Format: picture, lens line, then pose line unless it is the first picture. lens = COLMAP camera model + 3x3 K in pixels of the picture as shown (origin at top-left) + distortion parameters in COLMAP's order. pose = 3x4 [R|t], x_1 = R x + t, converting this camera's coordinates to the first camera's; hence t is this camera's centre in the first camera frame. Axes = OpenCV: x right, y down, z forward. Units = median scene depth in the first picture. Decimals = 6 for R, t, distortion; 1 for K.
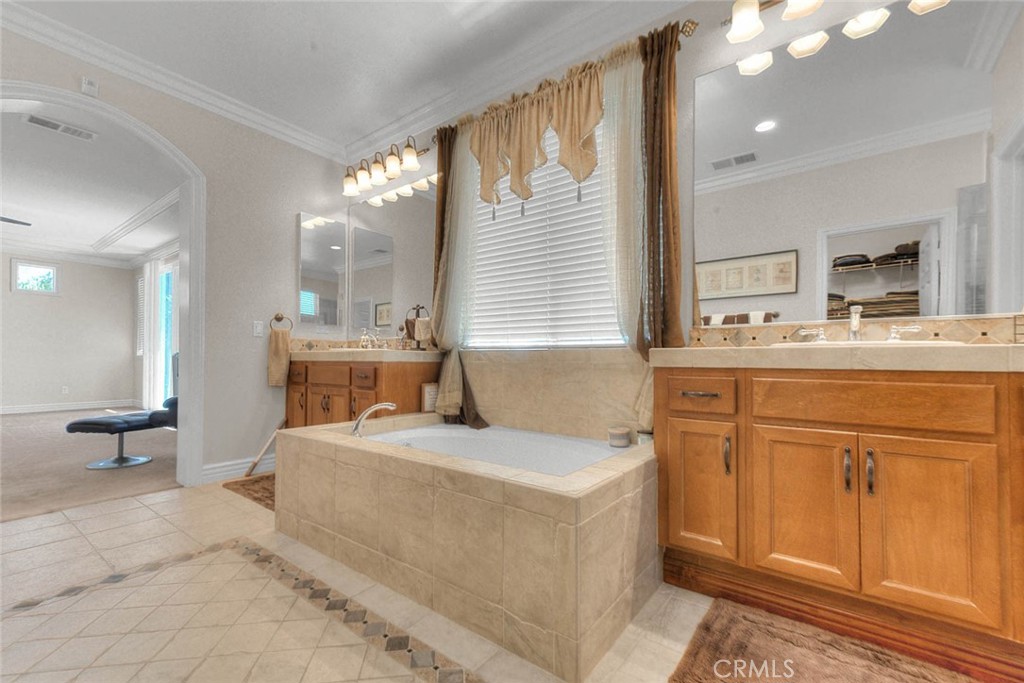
lens RADIAL K [[426.4, 0, 488.8], [0, 426.4, 347.2], [0, 0, 1]] dist [0.034176, -0.005870]
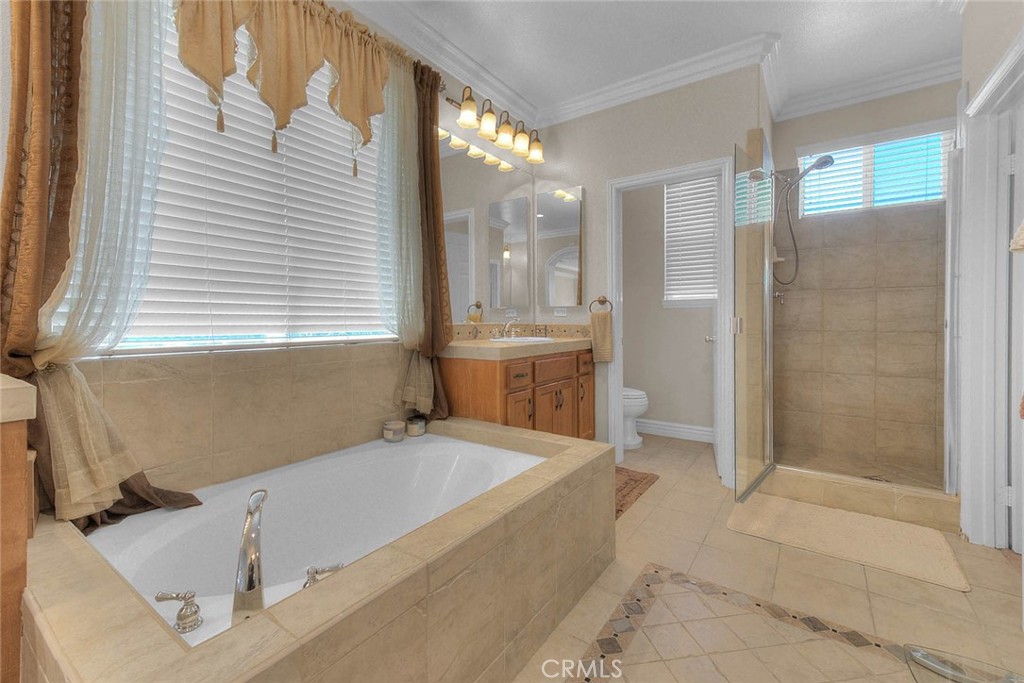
lens RADIAL K [[440.1, 0, 512.5], [0, 440.1, 324.1], [0, 0, 1]] dist [0.020782, -0.000170]
pose [[-0.063761, -0.012521, 0.997887, -0.736916], [-0.023894, 0.999654, 0.011016, -0.062004], [-0.997679, -0.023141, -0.064038, 0.768454]]
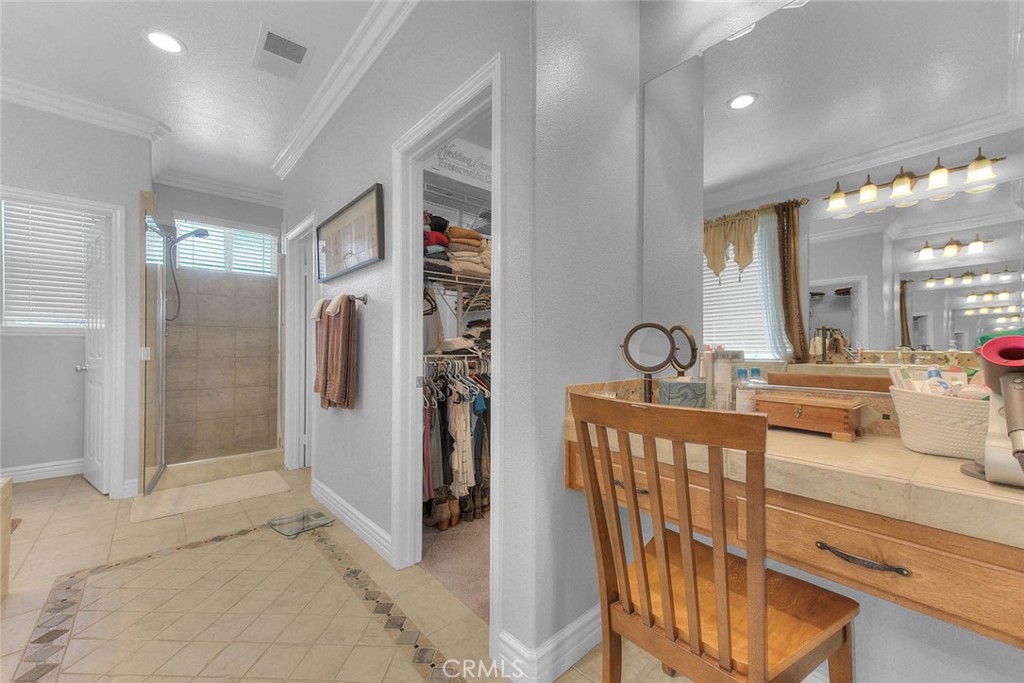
lens RADIAL K [[410.3, 0, 529.4], [0, 410.3, 346.3], [0, 0, 1]] dist [0.008174, -0.000058]
pose [[-0.988824, -0.001545, 0.149083, -0.983837], [-0.005972, 0.999554, -0.029256, -0.054335], [-0.148971, -0.029819, -0.988392, 1.143018]]
